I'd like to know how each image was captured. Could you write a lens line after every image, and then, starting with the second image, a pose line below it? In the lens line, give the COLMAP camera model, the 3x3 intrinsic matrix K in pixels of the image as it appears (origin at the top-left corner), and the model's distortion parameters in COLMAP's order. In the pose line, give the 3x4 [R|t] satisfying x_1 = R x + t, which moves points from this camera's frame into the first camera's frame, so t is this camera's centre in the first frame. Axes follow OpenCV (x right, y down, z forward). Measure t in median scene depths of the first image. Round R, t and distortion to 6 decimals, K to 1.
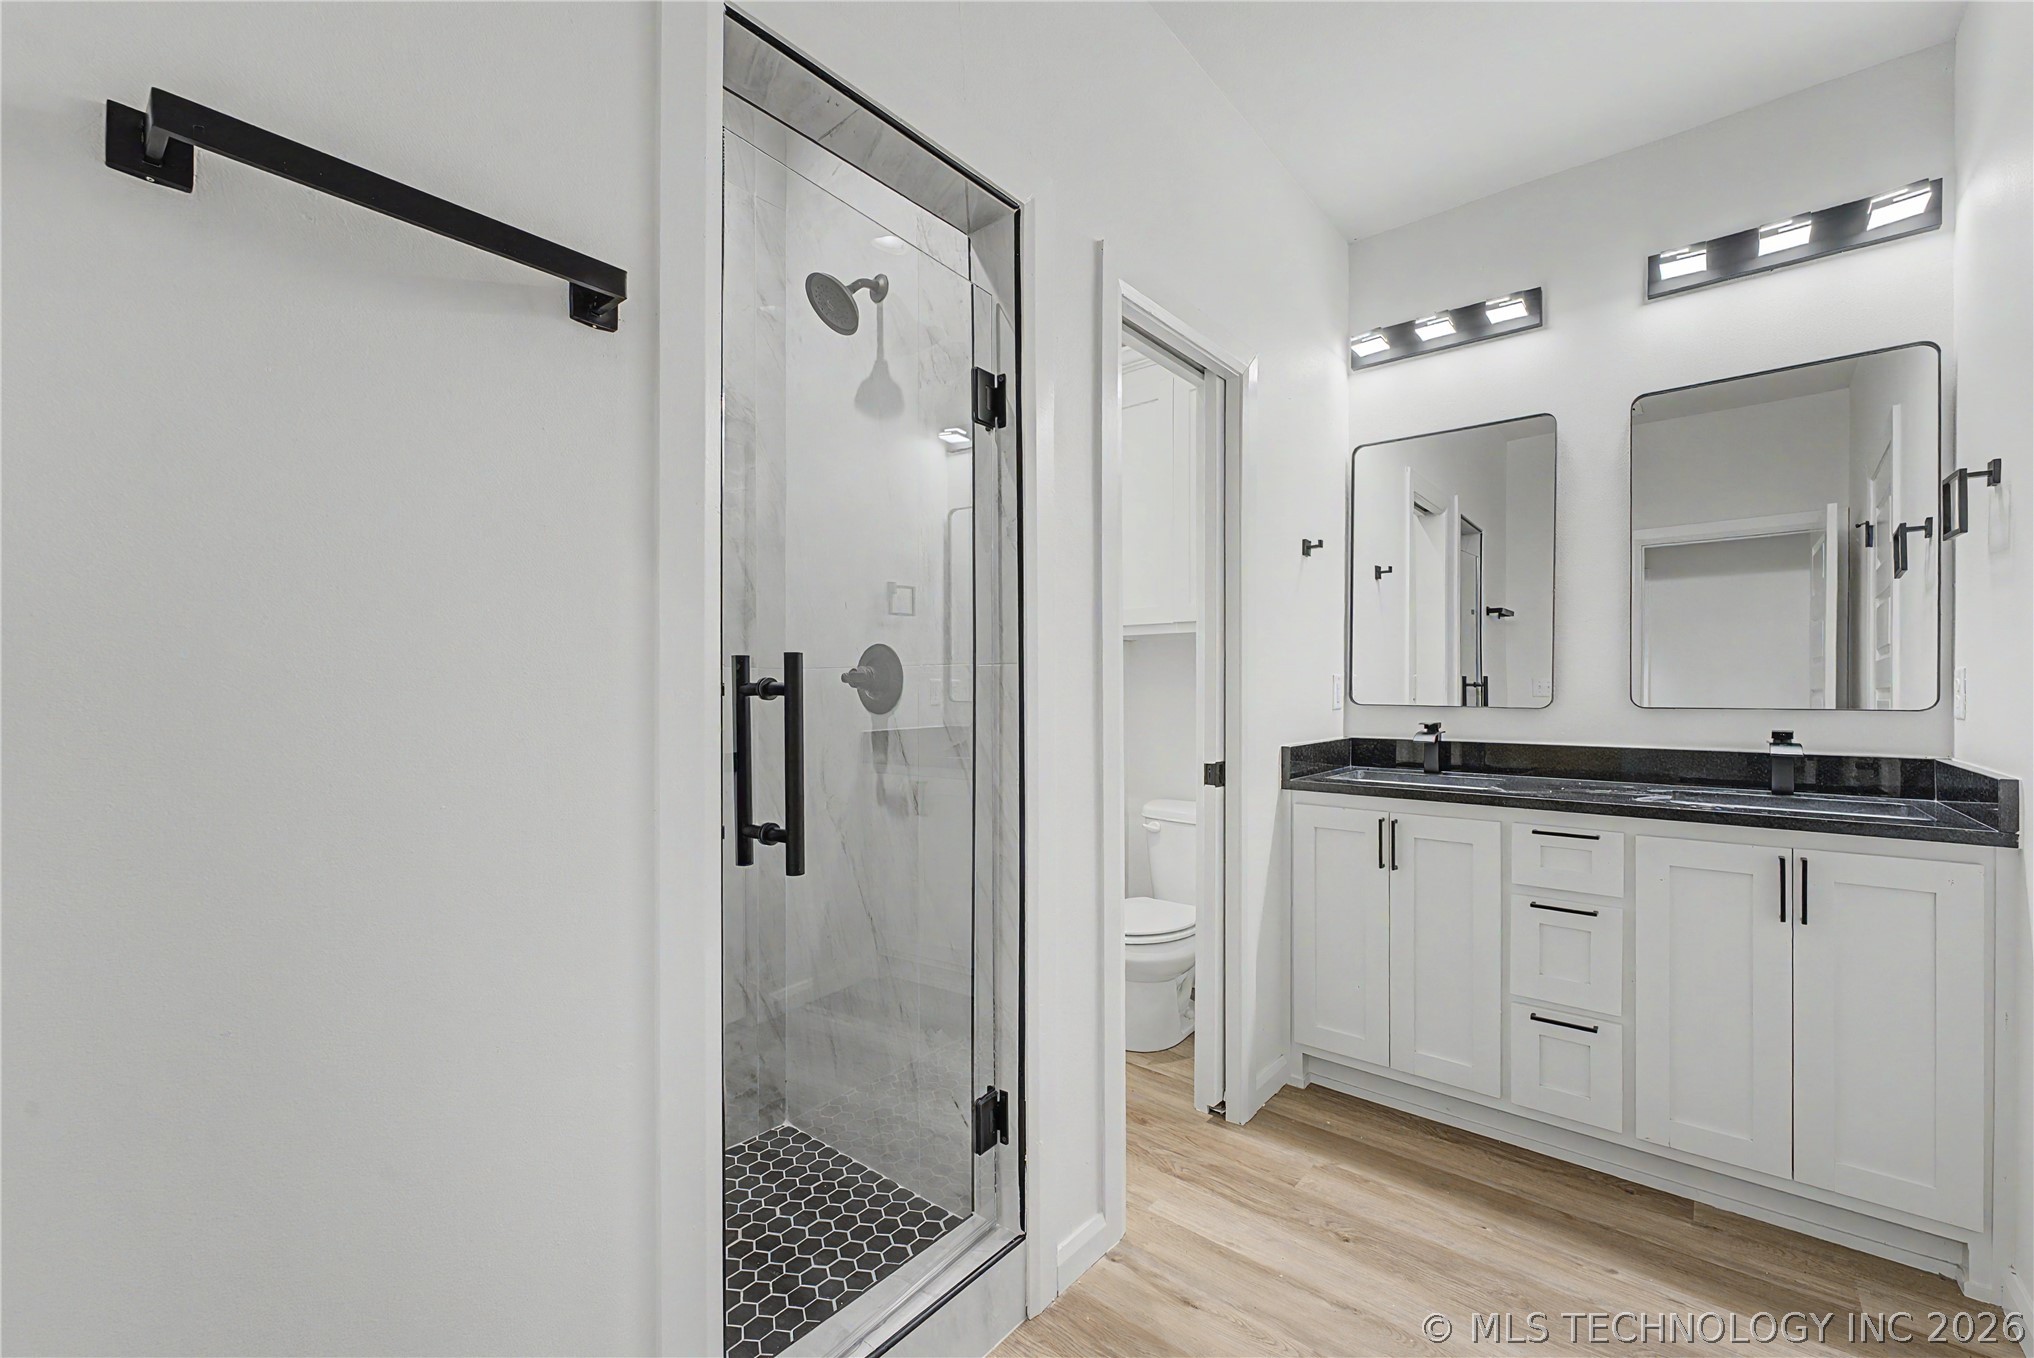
lens RADIAL K [[814.3, 0, 1016.2], [0, 814.3, 686.2], [0, 0, 1]] dist [-0.001046, -0.000392]
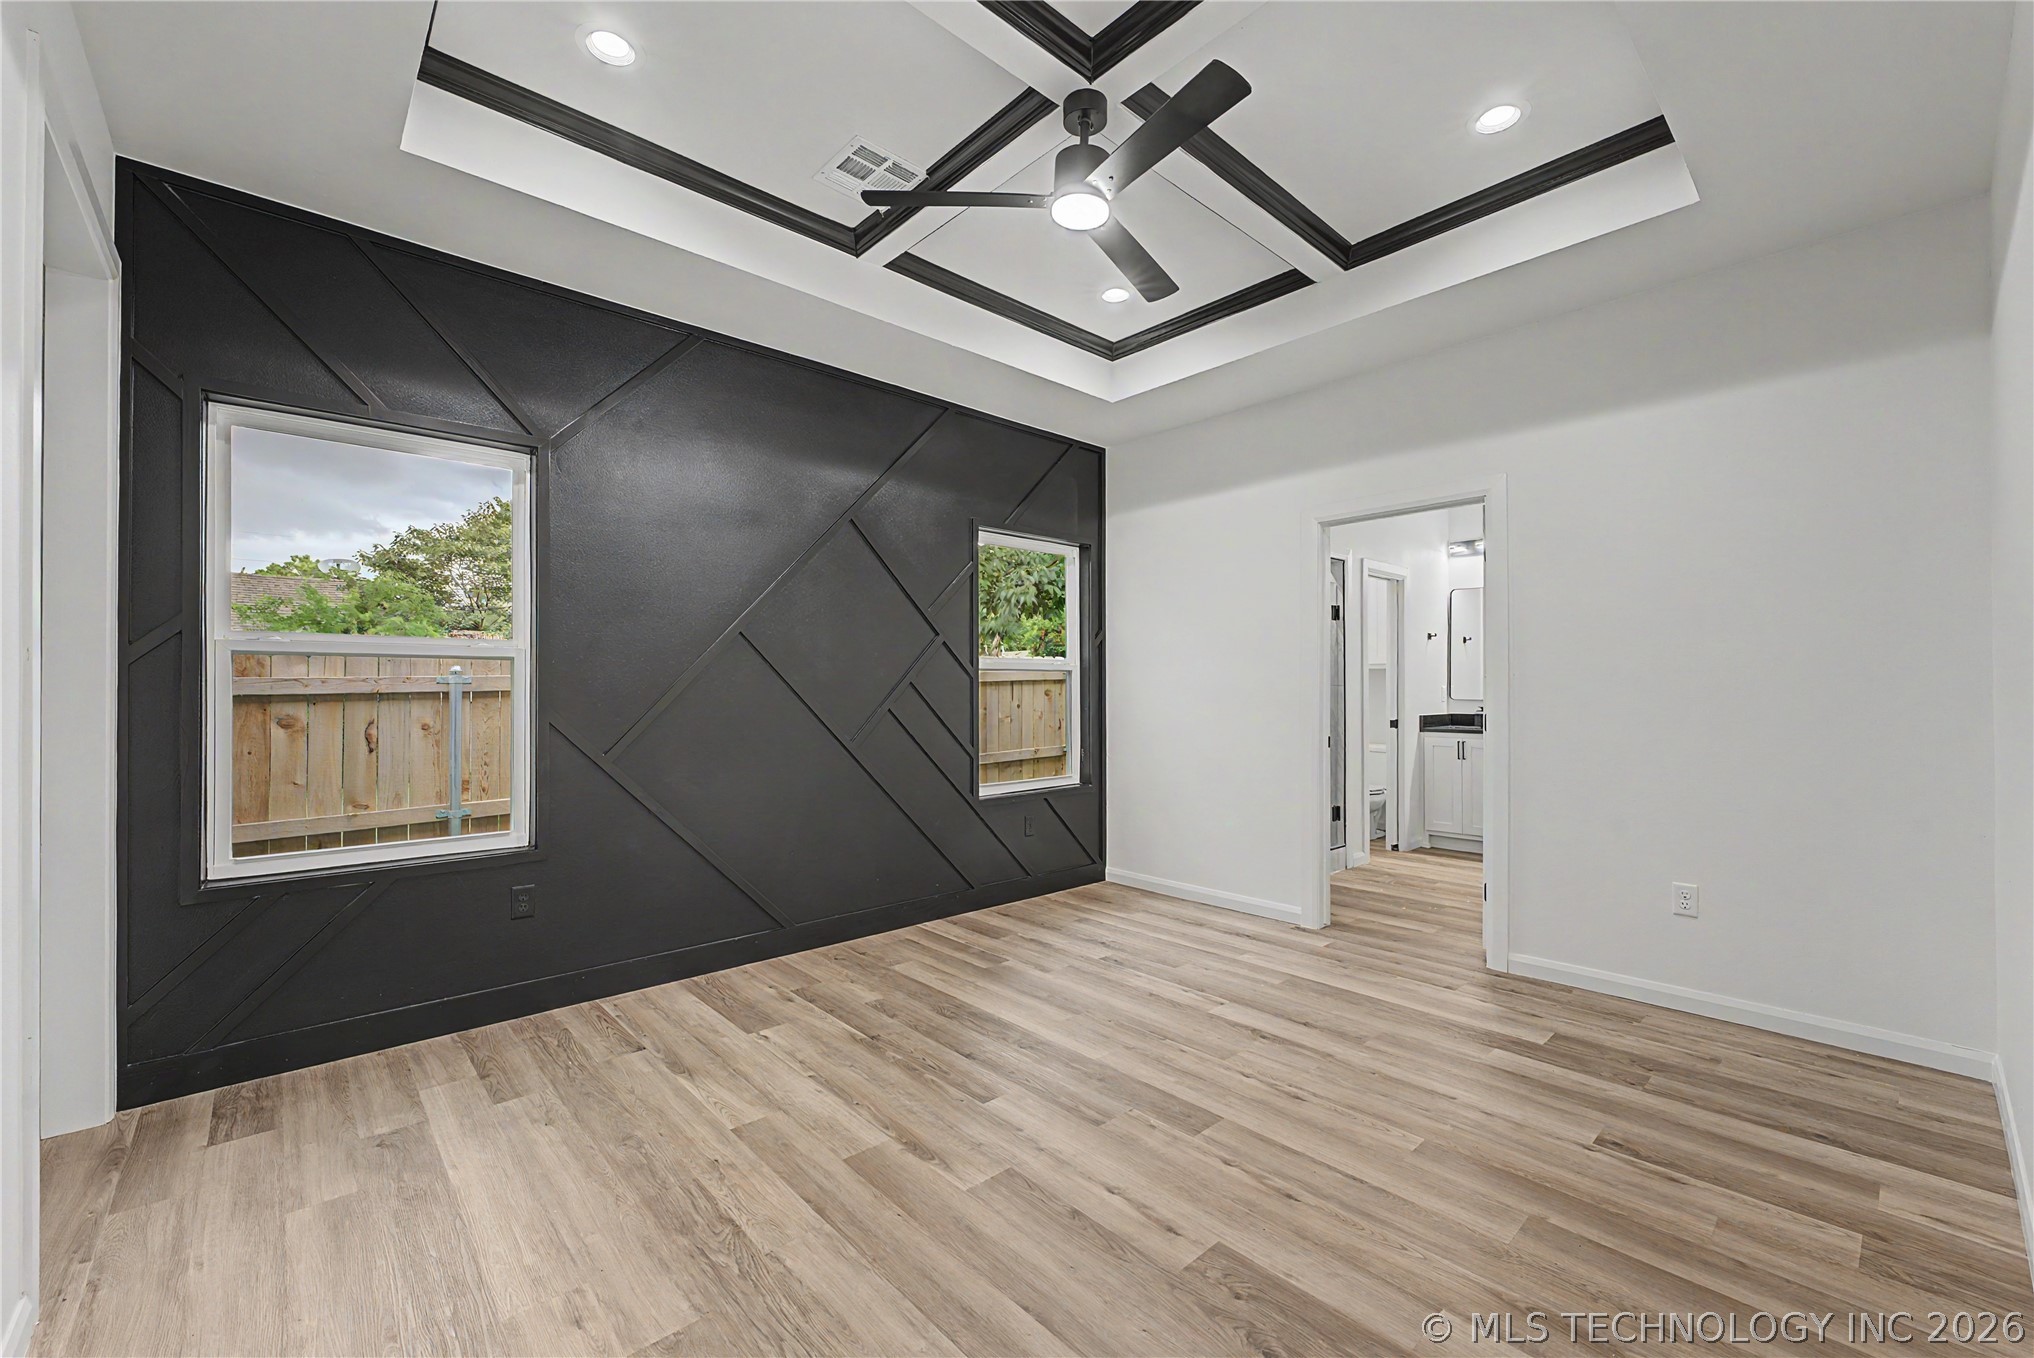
lens RADIAL K [[814.3, 0, 1016.2], [0, 814.3, 686.2], [0, 0, 1]] dist [-0.001046, -0.000392]
pose [[0.990983, -0.000966, -0.133985, -0.639553], [0.000734, 0.999998, -0.001779, -0.015780], [0.133986, 0.001665, 0.990982, -1.857321]]
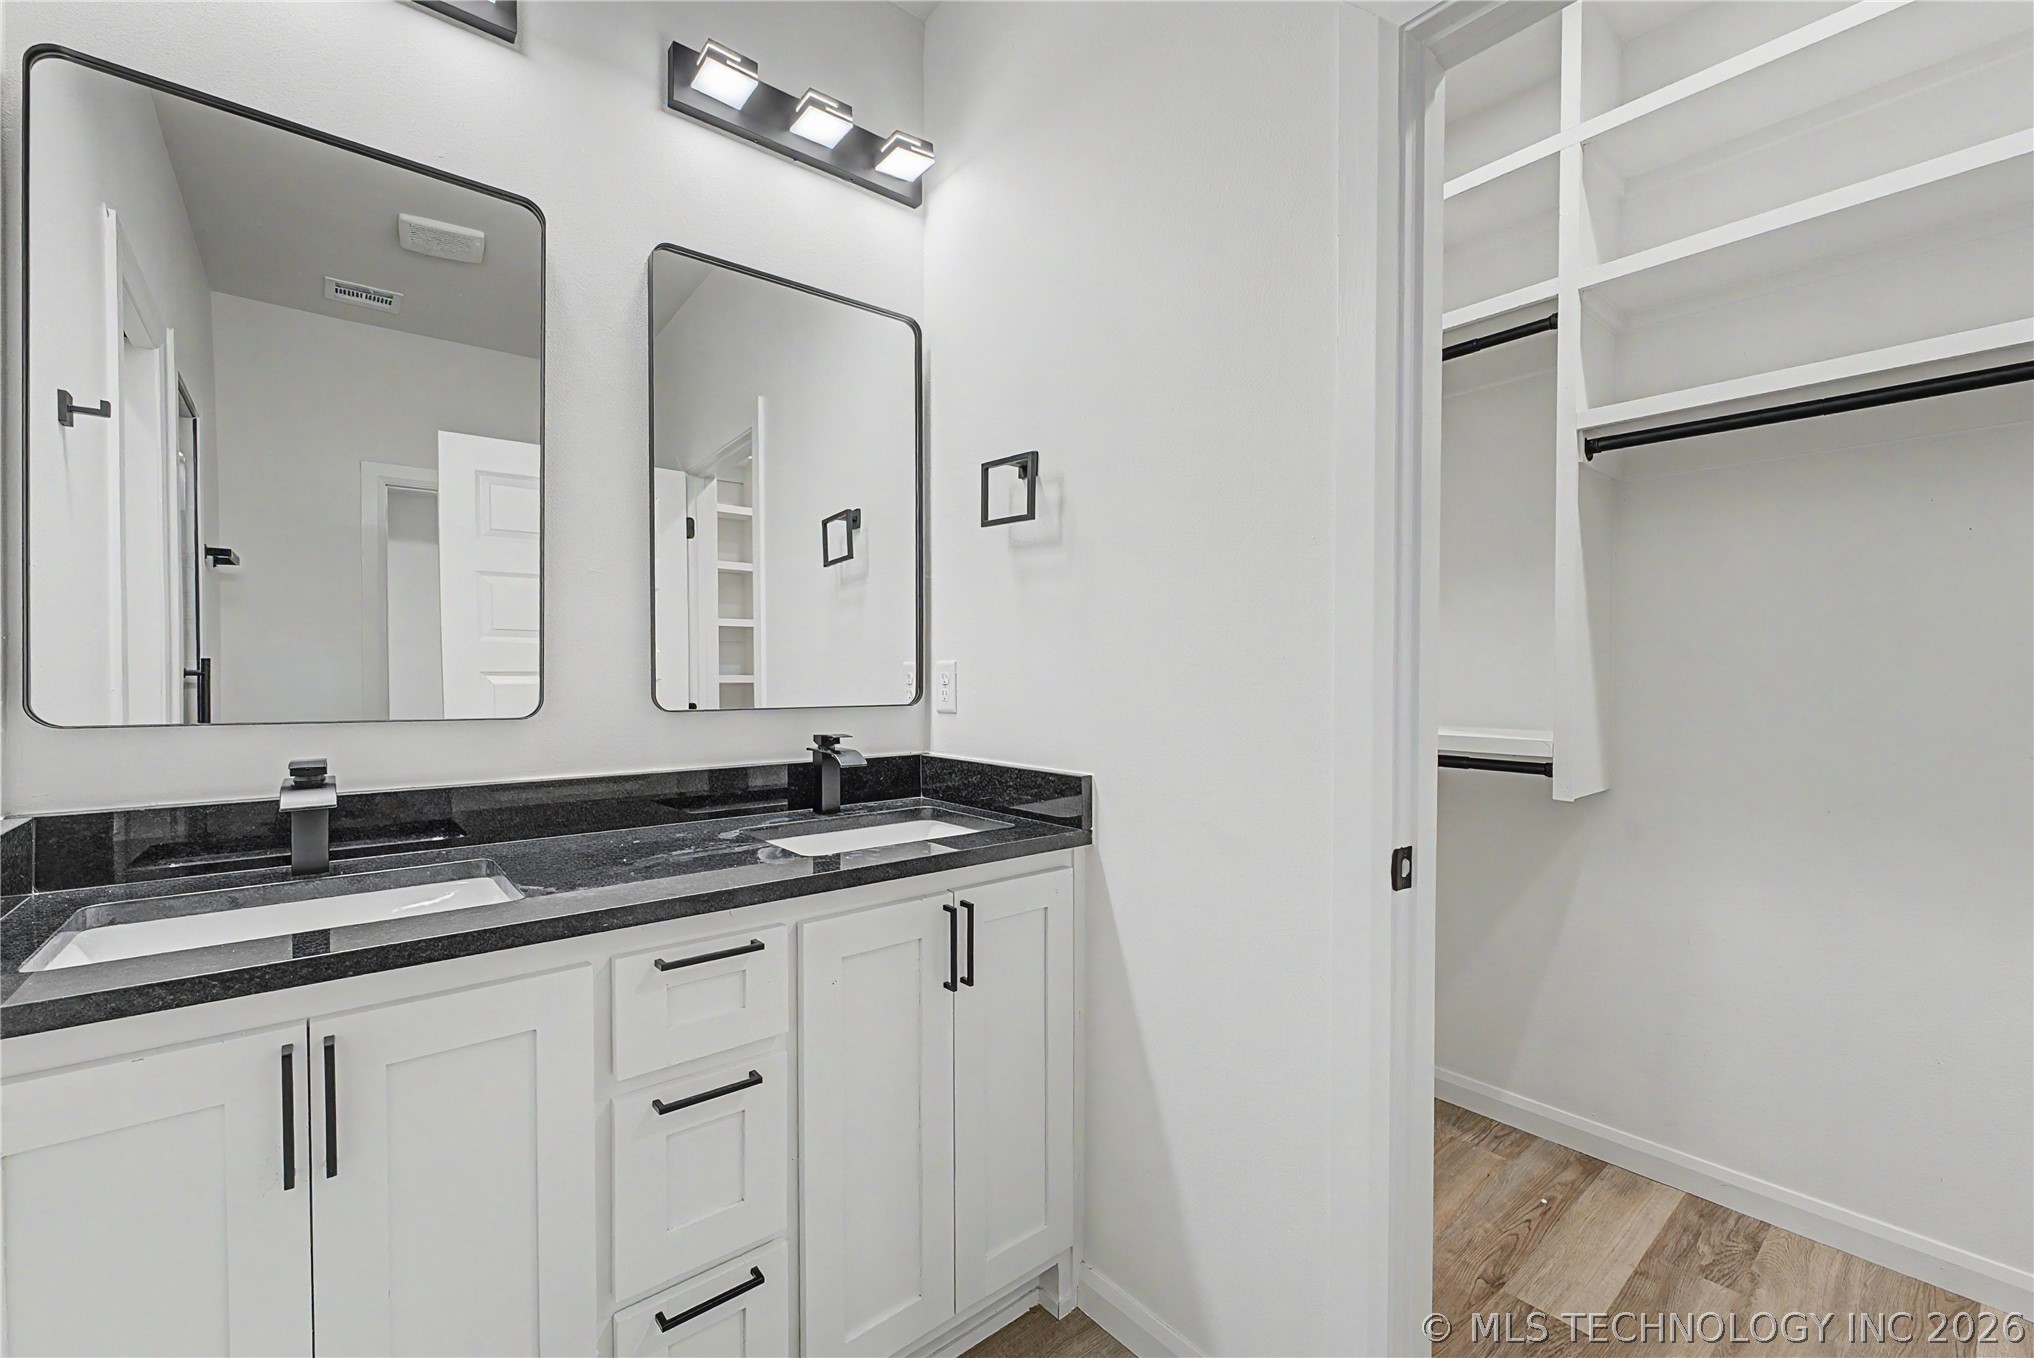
lens RADIAL K [[850.0, 0, 1017.0], [0, 850.0, 679.0], [0, 0, 1]] dist [0.007634, 0.000178]
pose [[0.177584, -0.002569, 0.984102, 0.131560], [-0.002032, 0.999994, 0.002978, -0.003122], [-0.984103, -0.002528, 0.177578, 0.603786]]
